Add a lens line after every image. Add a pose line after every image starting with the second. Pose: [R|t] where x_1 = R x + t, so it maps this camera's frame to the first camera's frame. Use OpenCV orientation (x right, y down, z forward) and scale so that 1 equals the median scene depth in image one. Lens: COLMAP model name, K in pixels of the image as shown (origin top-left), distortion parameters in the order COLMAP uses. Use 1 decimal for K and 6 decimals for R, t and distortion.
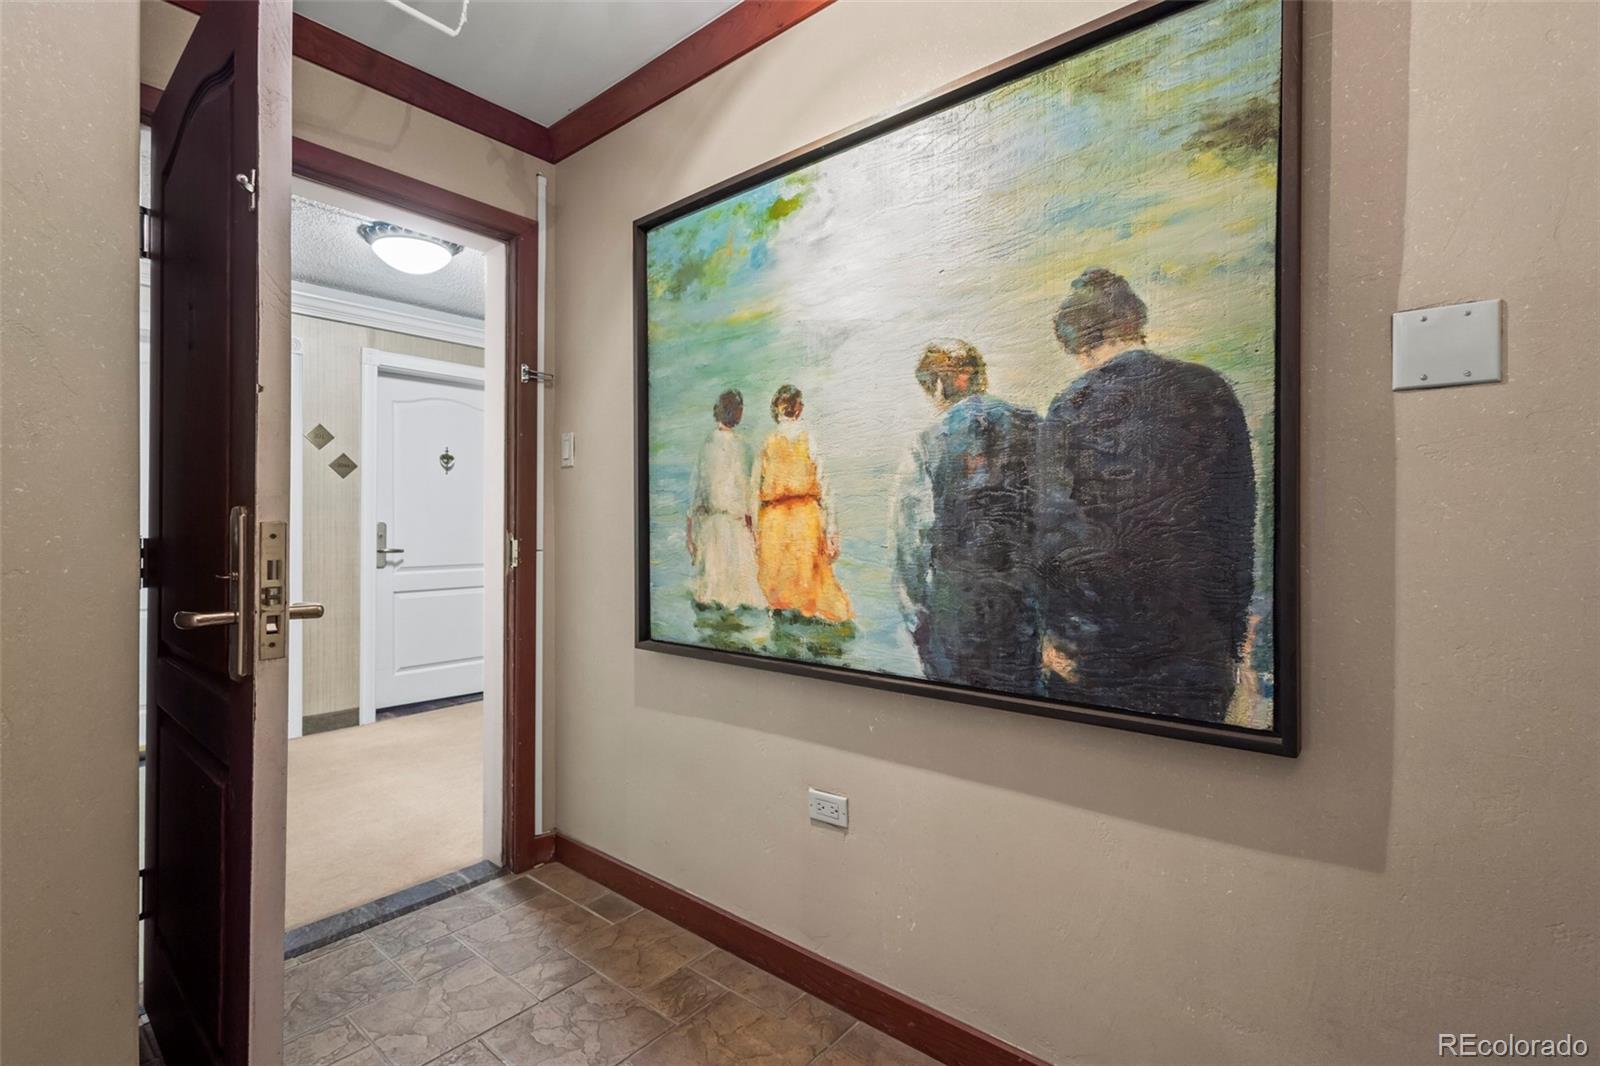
lens RADIAL K [[734.0, 0, 798.4], [0, 734.0, 536.9], [0, 0, 1]] dist [0.008955, -0.001788]
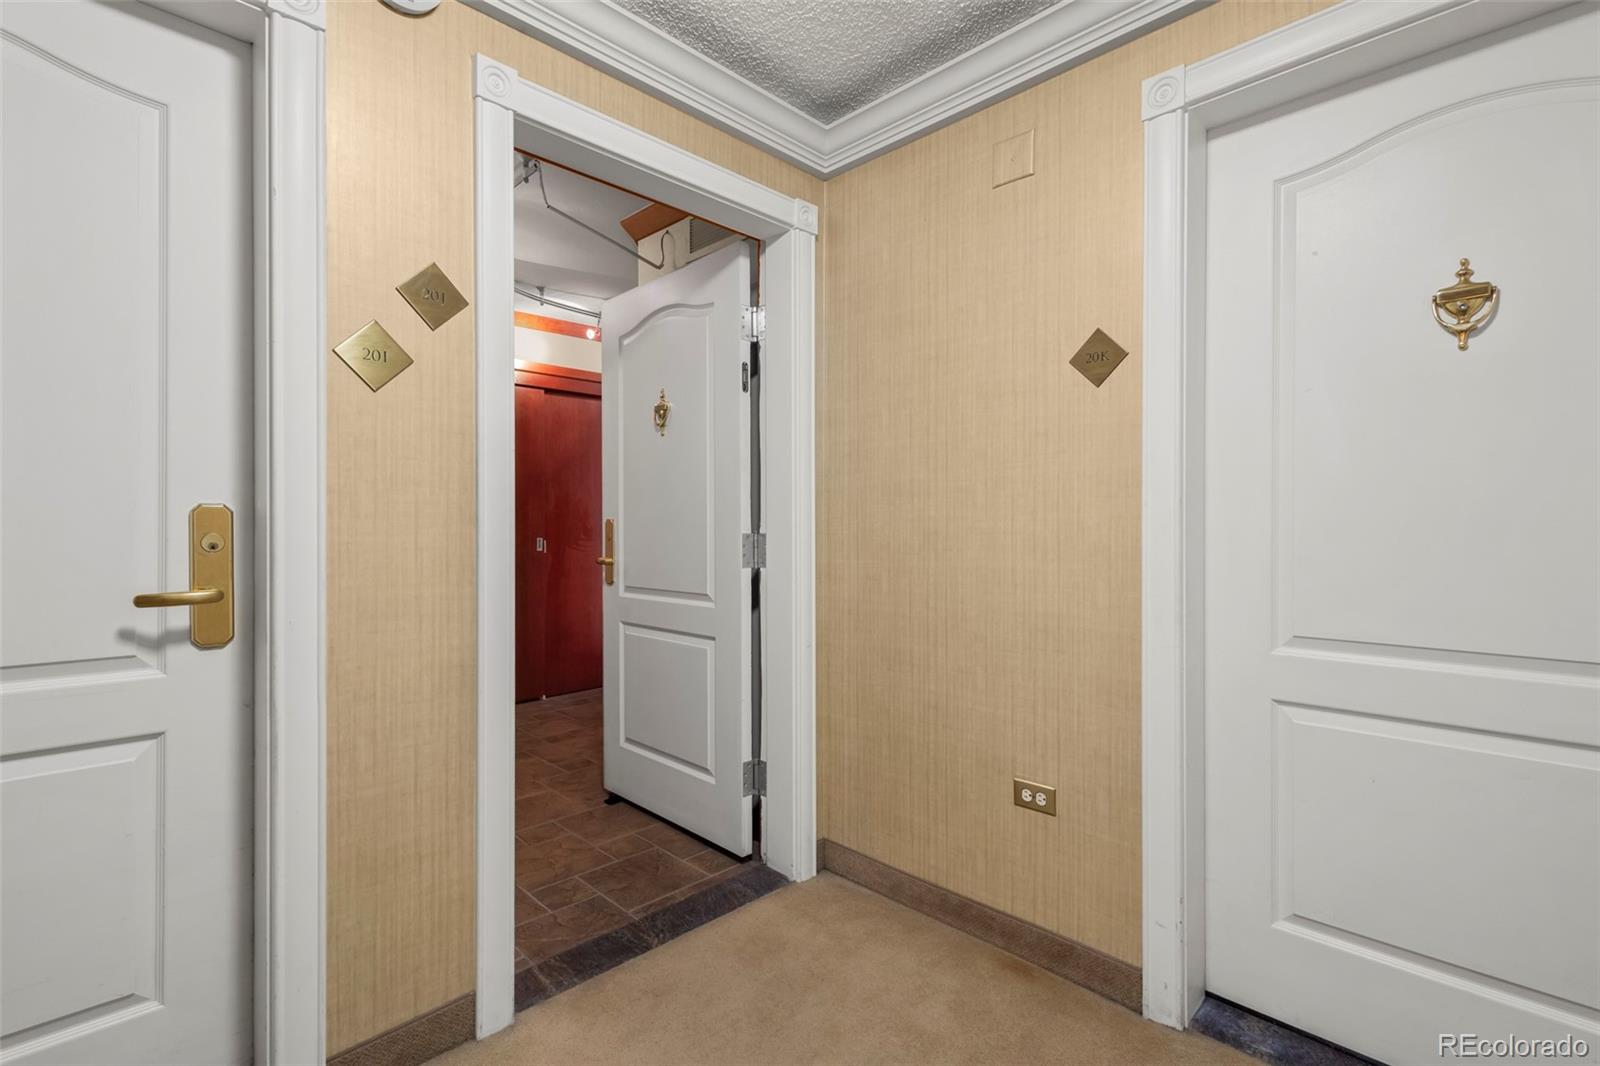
lens RADIAL K [[734.0, 0, 798.4], [0, 734.0, 536.9], [0, 0, 1]] dist [0.008955, -0.001788]
pose [[-0.996003, -0.004807, 0.089196, -1.005869], [-0.004156, 0.999963, 0.007483, -0.002814], [-0.089228, 0.007082, -0.995986, 2.214954]]
